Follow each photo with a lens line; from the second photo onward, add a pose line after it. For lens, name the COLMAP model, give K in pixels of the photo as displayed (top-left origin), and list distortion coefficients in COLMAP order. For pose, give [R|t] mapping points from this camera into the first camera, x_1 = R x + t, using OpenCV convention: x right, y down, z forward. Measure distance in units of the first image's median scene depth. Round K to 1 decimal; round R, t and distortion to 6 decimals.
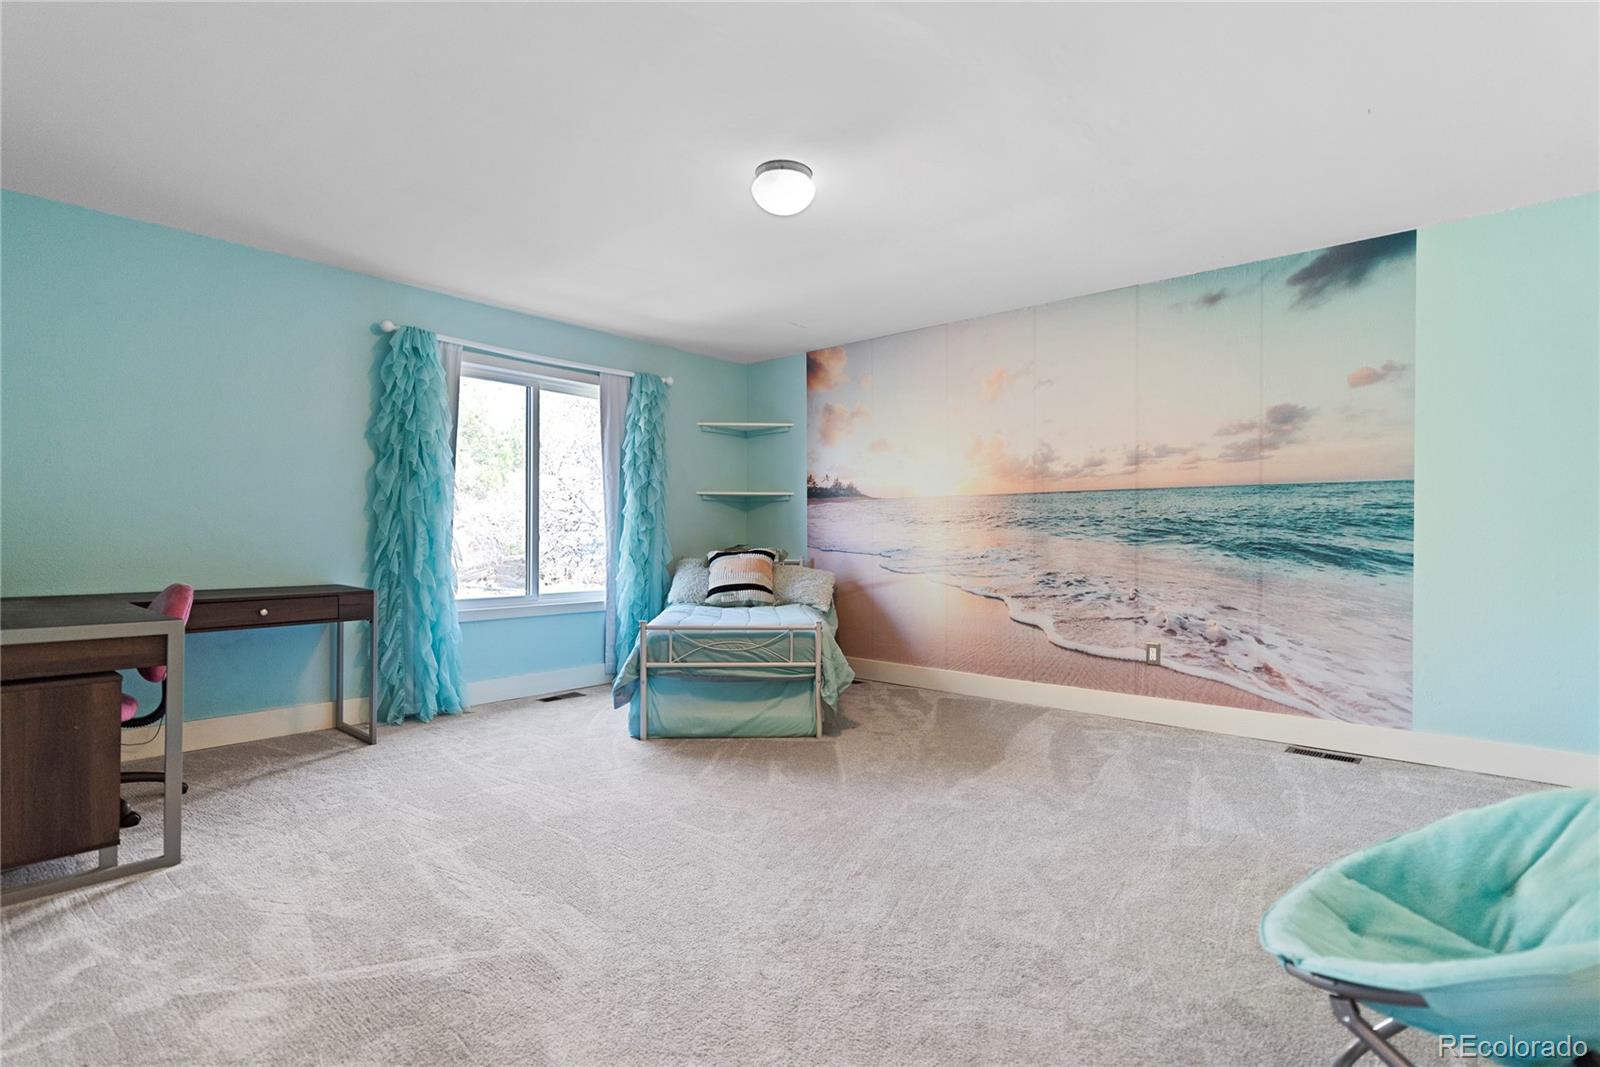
lens RADIAL K [[784.0, 0, 797.0], [0, 784.0, 543.7], [0, 0, 1]] dist [-0.000363, -0.000551]
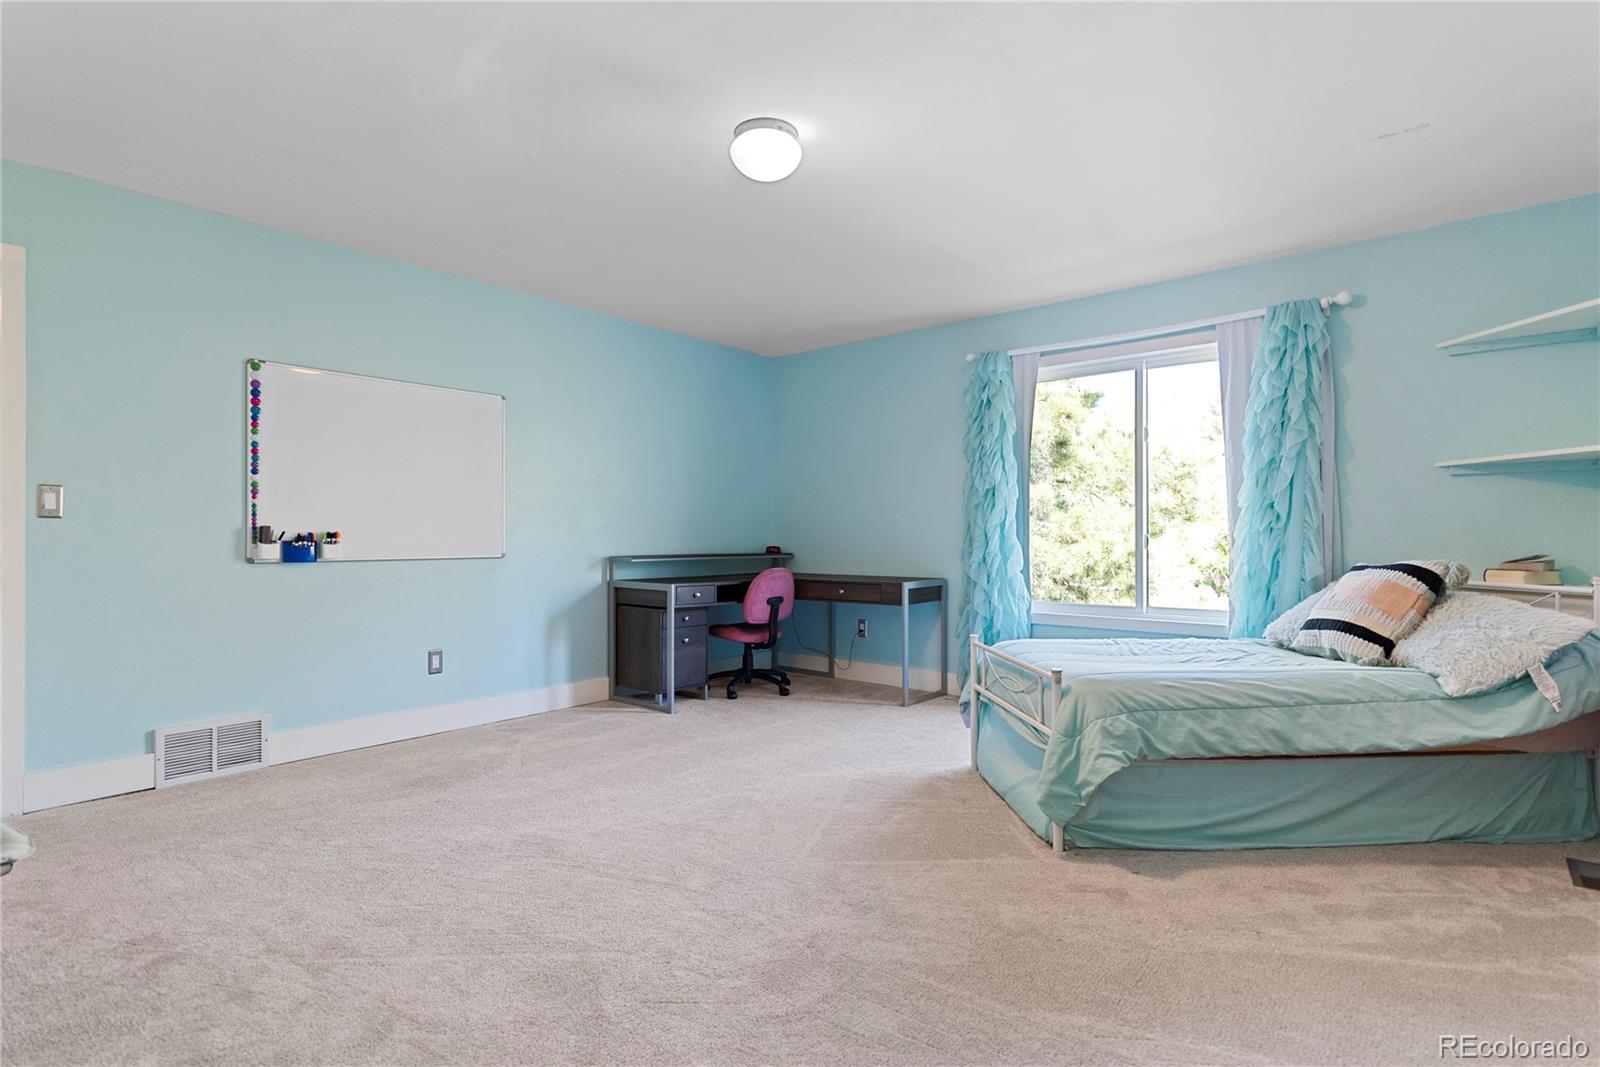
lens RADIAL K [[784.0, 0, 797.0], [0, 784.0, 543.7], [0, 0, 1]] dist [-0.000363, -0.000551]
pose [[0.020110, 0.009151, -0.999756, 0.514885], [-0.002127, 0.999956, 0.009110, -0.011403], [0.999796, 0.001944, 0.020129, 0.586632]]
